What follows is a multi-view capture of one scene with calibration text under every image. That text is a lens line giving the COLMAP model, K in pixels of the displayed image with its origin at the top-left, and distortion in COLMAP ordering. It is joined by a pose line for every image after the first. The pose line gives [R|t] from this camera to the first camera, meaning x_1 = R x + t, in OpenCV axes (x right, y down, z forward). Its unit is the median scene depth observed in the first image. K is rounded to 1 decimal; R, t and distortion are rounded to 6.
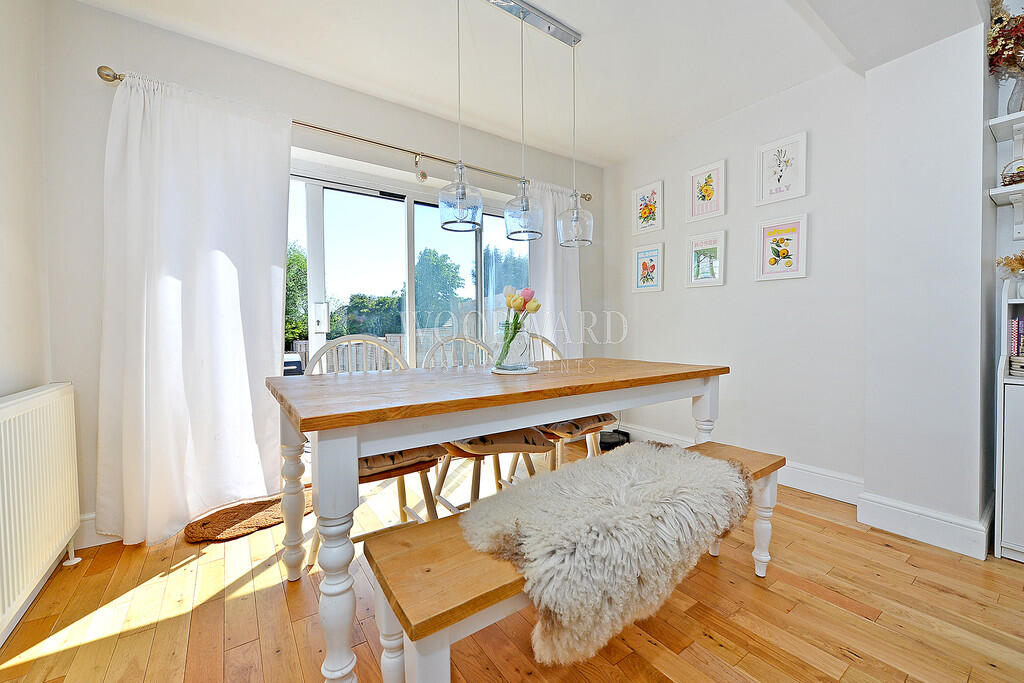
lens RADIAL K [[408.8, 0, 513.7], [0, 408.8, 339.8], [0, 0, 1]] dist [-0.002518, -0.000364]
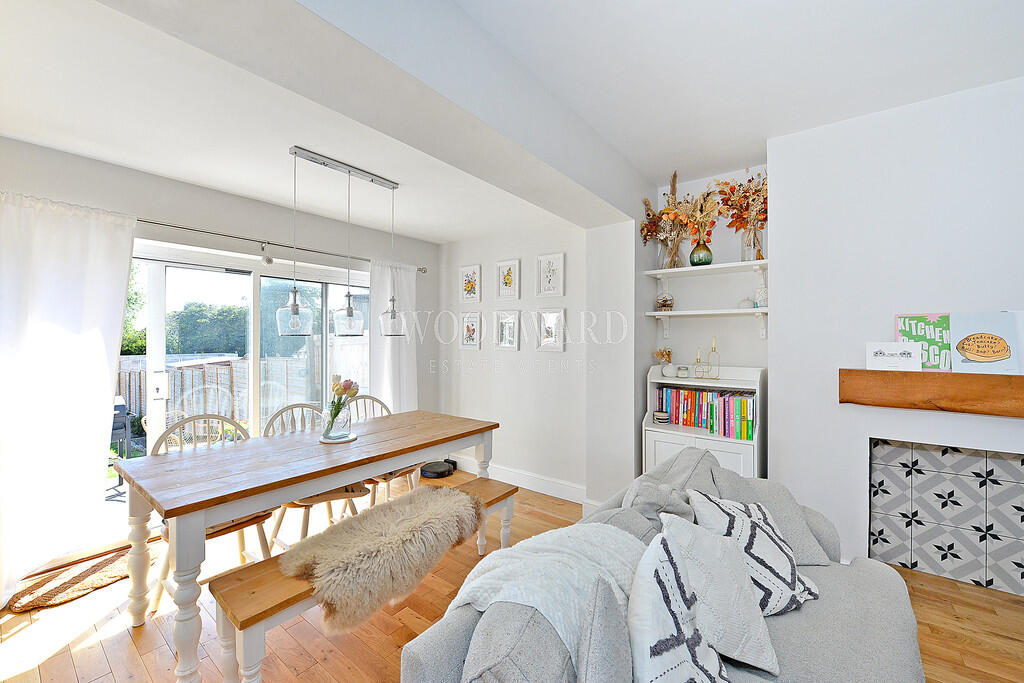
lens RADIAL K [[408.8, 0, 513.7], [0, 408.8, 339.8], [0, 0, 1]] dist [-0.002518, -0.000364]
pose [[0.954513, 0.009919, 0.298003, 0.154566], [-0.002953, 0.999712, -0.023816, -0.228114], [-0.298153, 0.021853, 0.954268, -0.487401]]
